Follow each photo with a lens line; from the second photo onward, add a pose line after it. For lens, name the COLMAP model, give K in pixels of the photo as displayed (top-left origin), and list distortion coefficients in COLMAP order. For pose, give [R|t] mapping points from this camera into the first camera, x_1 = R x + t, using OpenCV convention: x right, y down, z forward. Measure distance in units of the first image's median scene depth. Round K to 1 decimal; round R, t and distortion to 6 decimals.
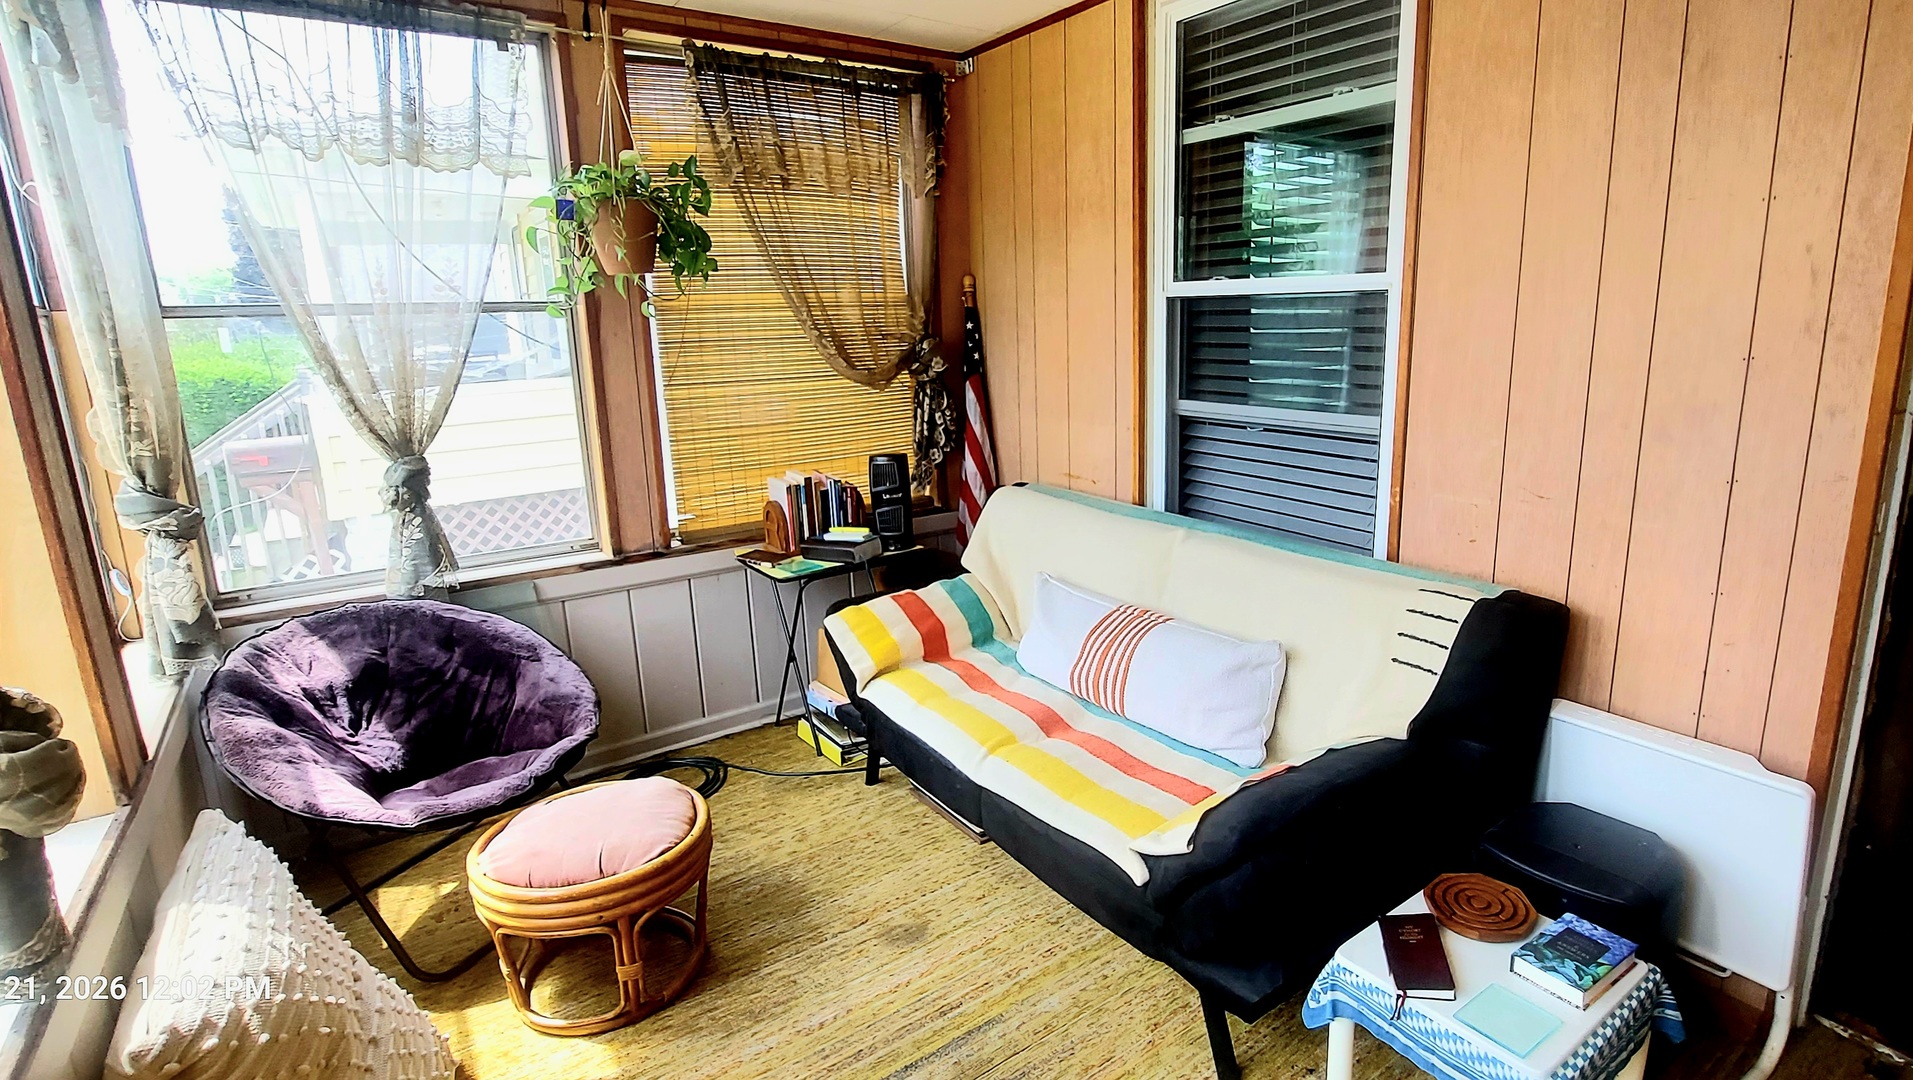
lens RADIAL K [[1044.4, 0, 959.9], [0, 1044.4, 547.2], [0, 0, 1]] dist [-0.001107, -0.000109]
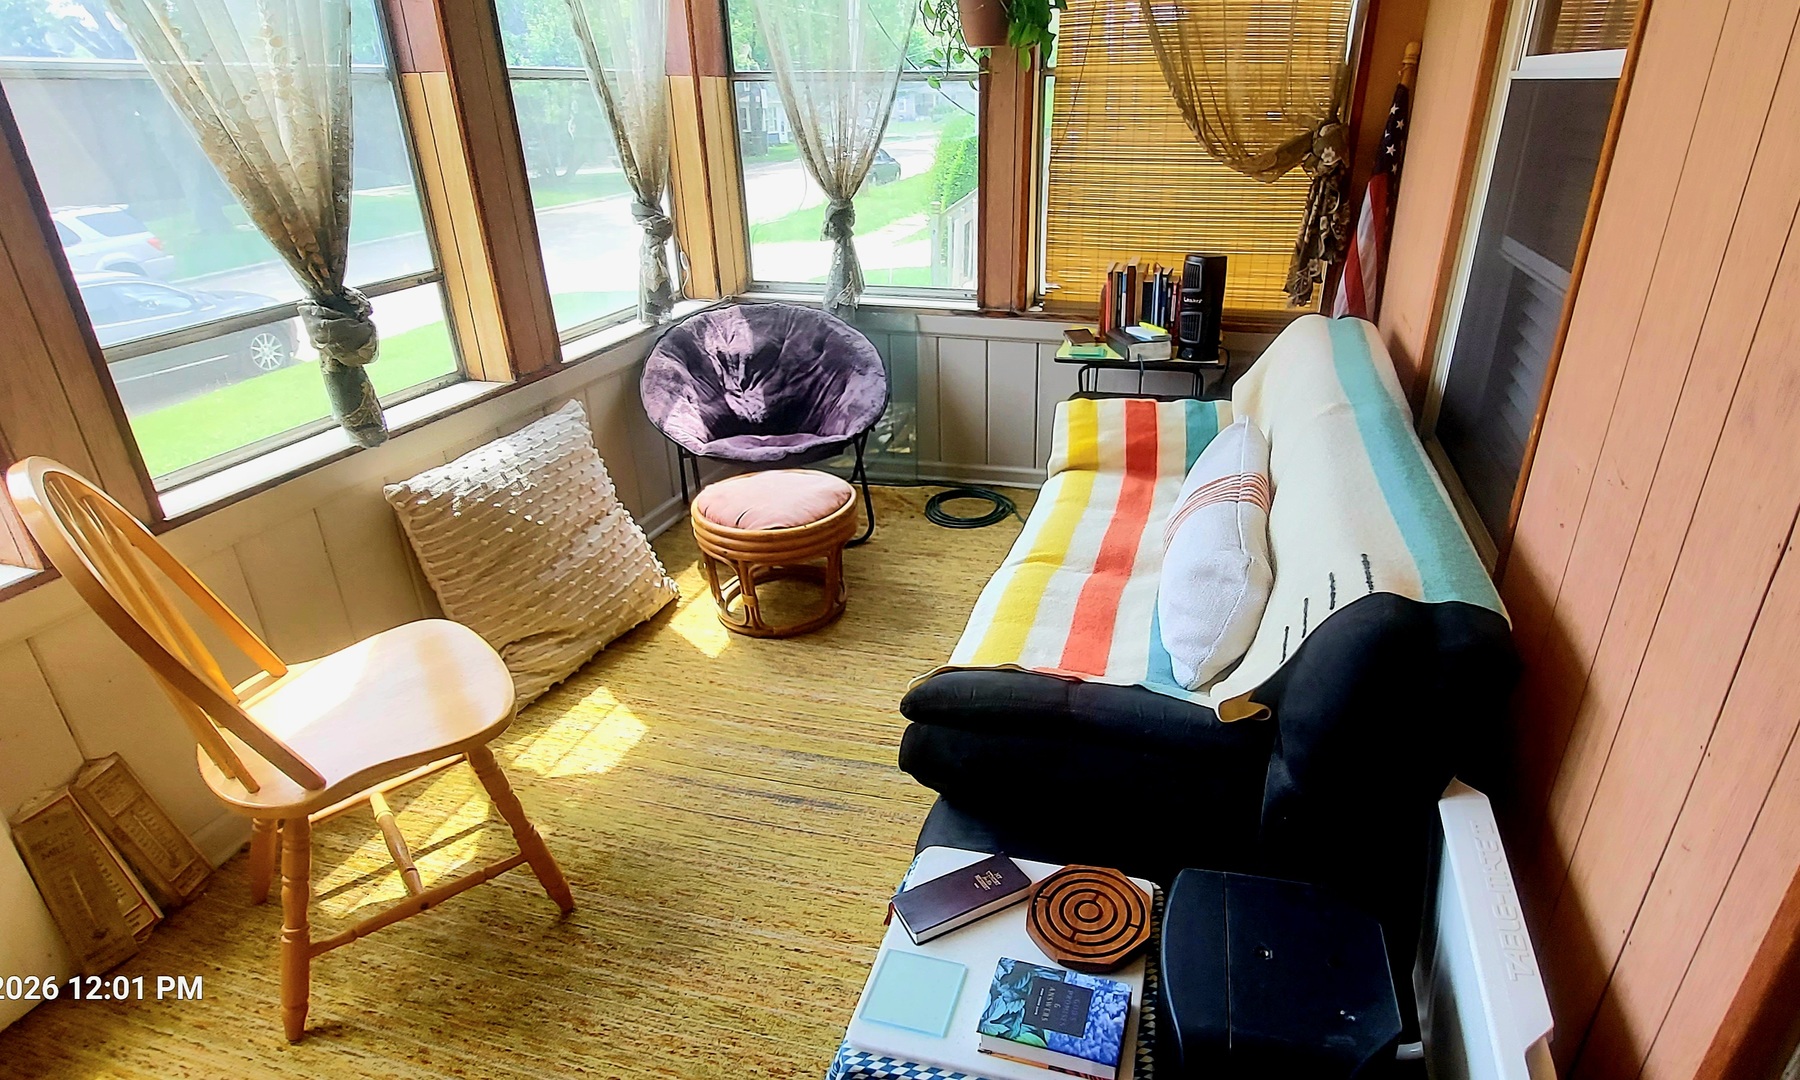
lens RADIAL K [[965.3, 0, 931.8], [0, 965.3, 534.5], [0, 0, 1]] dist [-0.004149, -0.002205]
pose [[0.615720, 0.353681, -0.704130, 0.561460], [-0.181407, 0.933227, 0.310126, -0.093049], [0.766799, -0.063217, 0.638767, 0.297457]]
